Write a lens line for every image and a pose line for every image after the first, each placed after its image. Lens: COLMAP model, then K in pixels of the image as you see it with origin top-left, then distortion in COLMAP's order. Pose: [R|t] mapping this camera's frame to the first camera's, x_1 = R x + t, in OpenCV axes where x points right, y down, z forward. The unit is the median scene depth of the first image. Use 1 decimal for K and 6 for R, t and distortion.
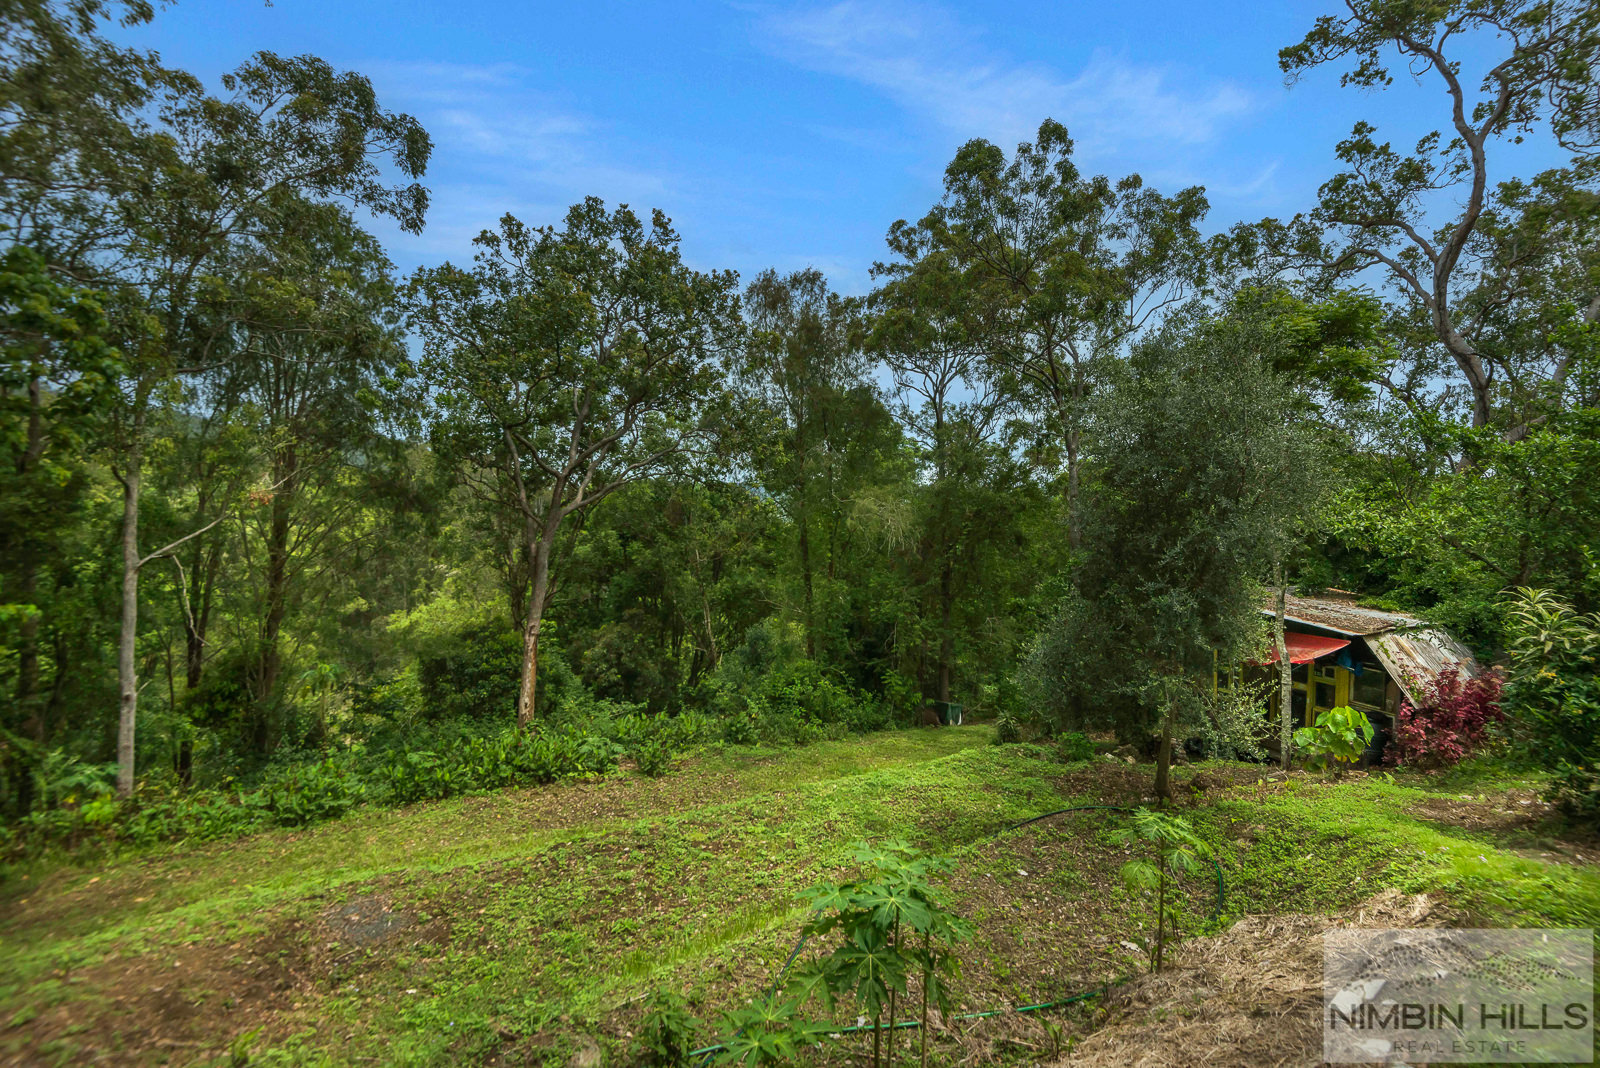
lens RADIAL K [[735.0, 0, 814.3], [0, 735.0, 505.1], [0, 0, 1]] dist [0.039231, -0.018824]
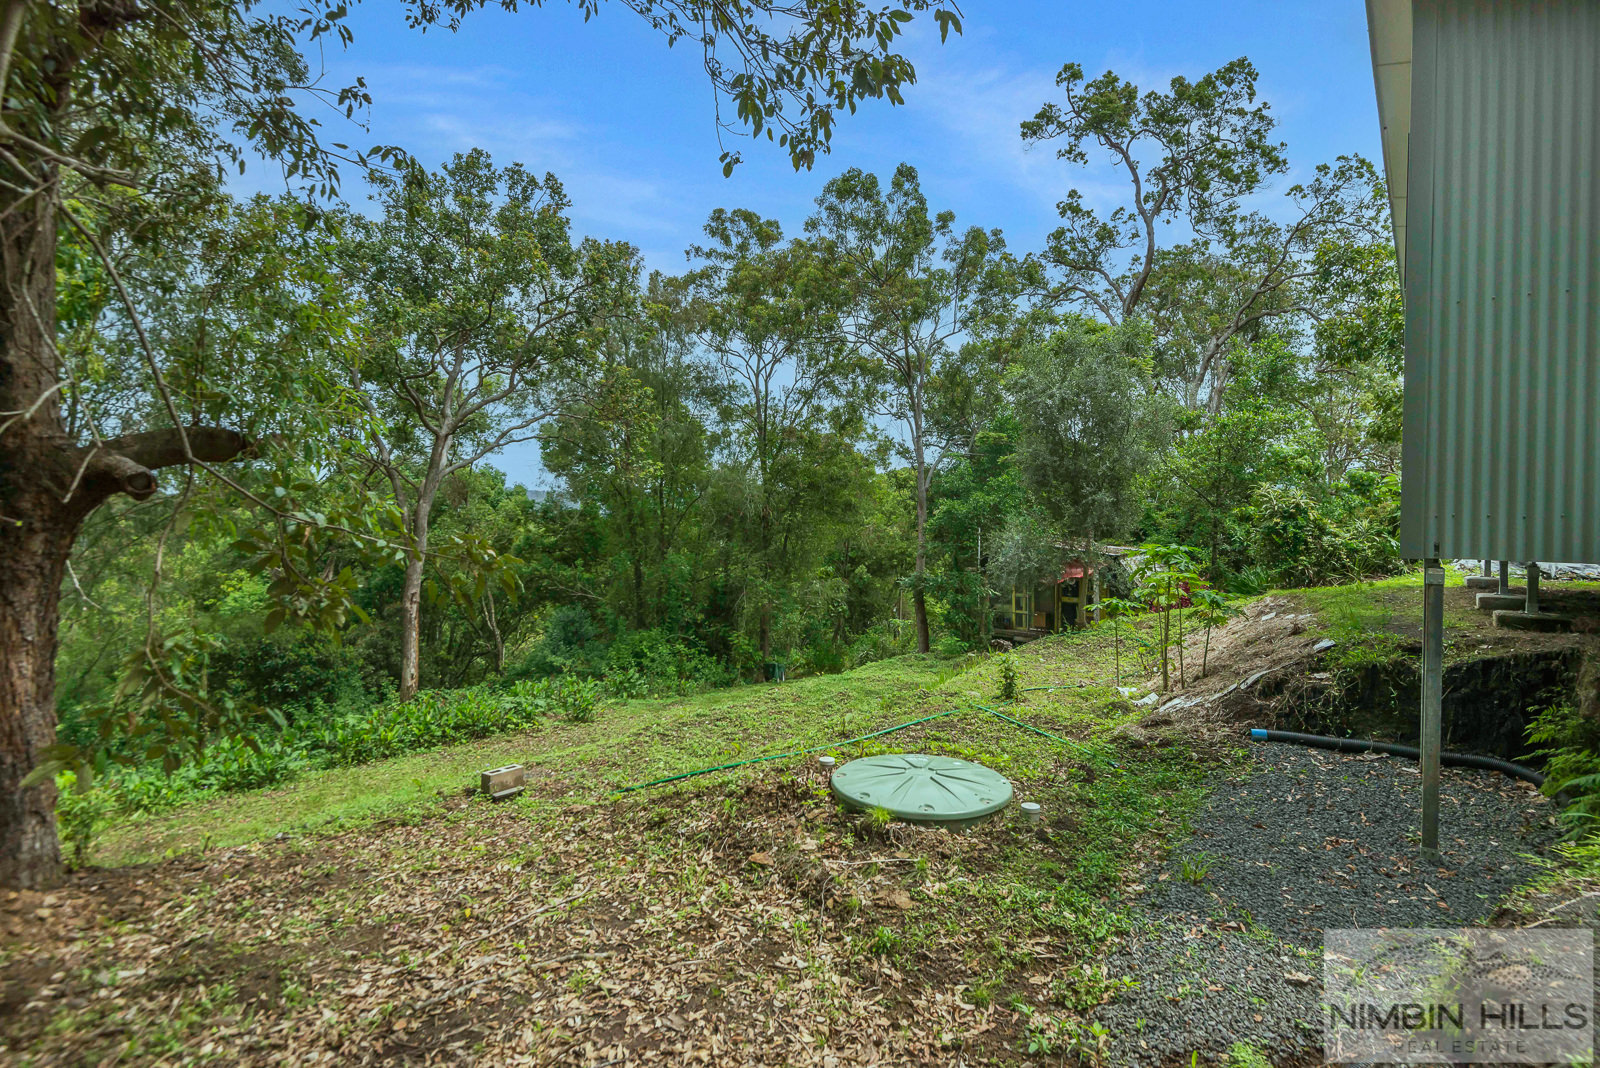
lens RADIAL K [[839.7, 0, 797.6], [0, 839.7, 522.1], [0, 0, 1]] dist [0.000144, -0.000125]
pose [[0.913413, -0.008883, 0.406936, -0.324605], [0.006468, 0.999952, 0.007308, 0.059729], [-0.406982, -0.004043, 0.913427, -0.155725]]
